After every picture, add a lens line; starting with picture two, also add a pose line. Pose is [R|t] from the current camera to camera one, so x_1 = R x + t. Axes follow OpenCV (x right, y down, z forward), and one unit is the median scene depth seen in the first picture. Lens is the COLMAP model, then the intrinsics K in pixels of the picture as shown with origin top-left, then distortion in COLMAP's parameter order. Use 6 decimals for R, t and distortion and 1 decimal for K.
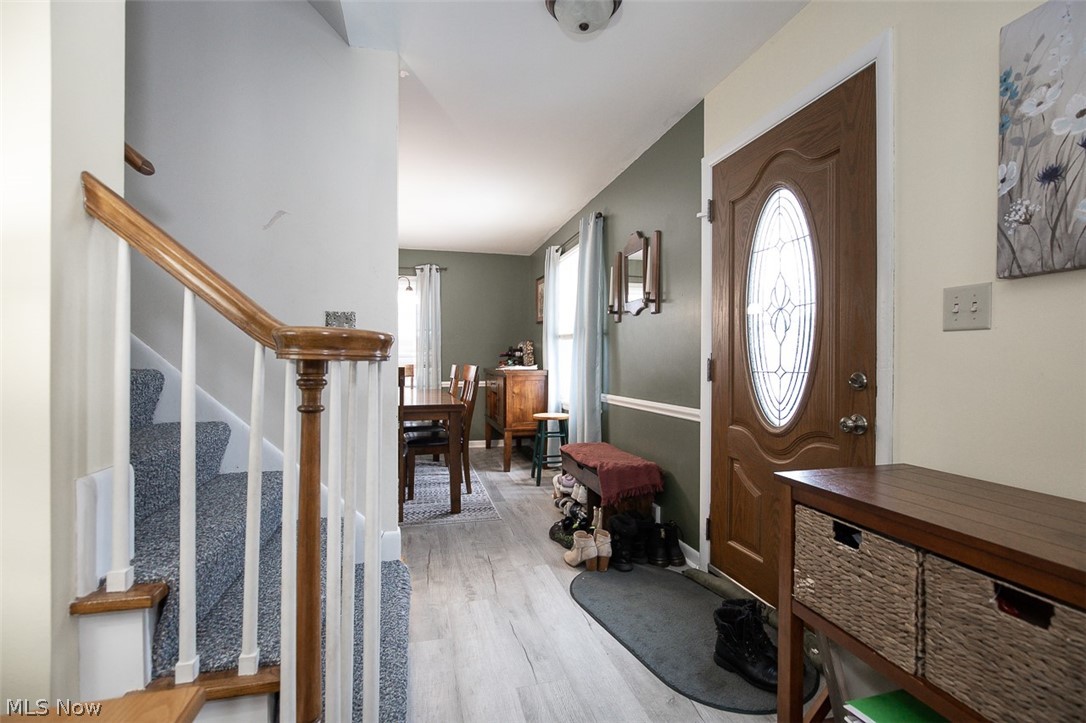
lens RADIAL K [[511.5, 0, 546.2], [0, 511.5, 359.1], [0, 0, 1]] dist [-0.002867, -0.000110]
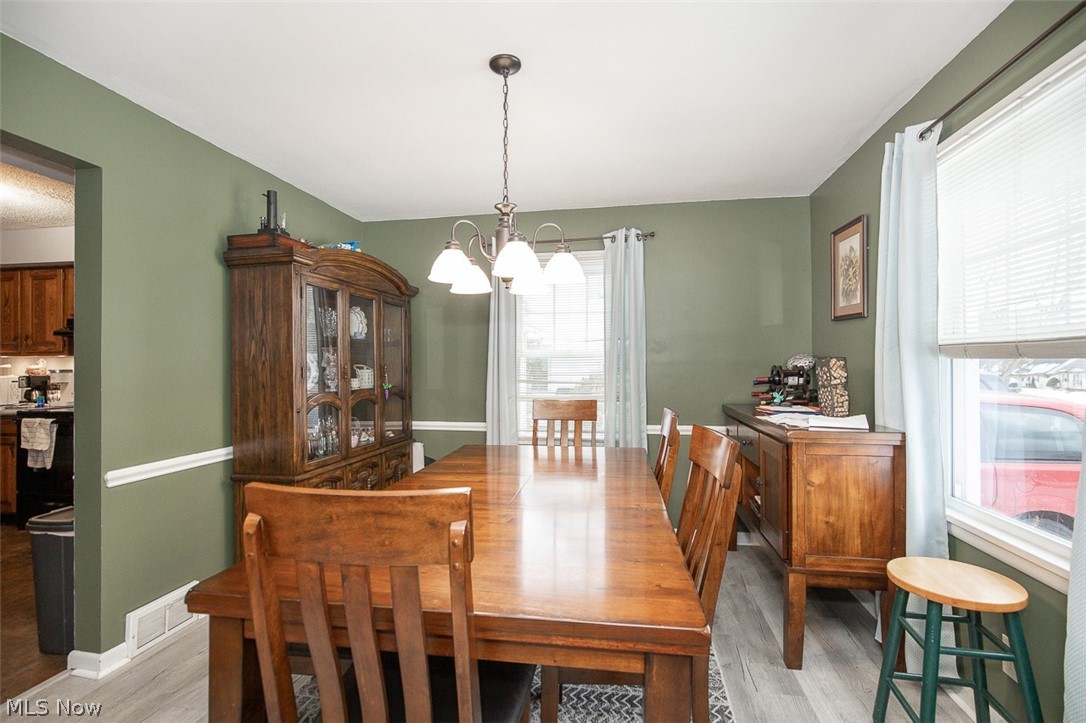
lens RADIAL K [[511.5, 0, 547.7], [0, 511.5, 361.7], [0, 0, 1]] dist [-0.002867, -0.000110]
pose [[0.916401, -0.008177, -0.400178, -0.082019], [0.006159, 0.999961, -0.006330, -0.029733], [0.400214, 0.003336, 0.916416, 0.464330]]
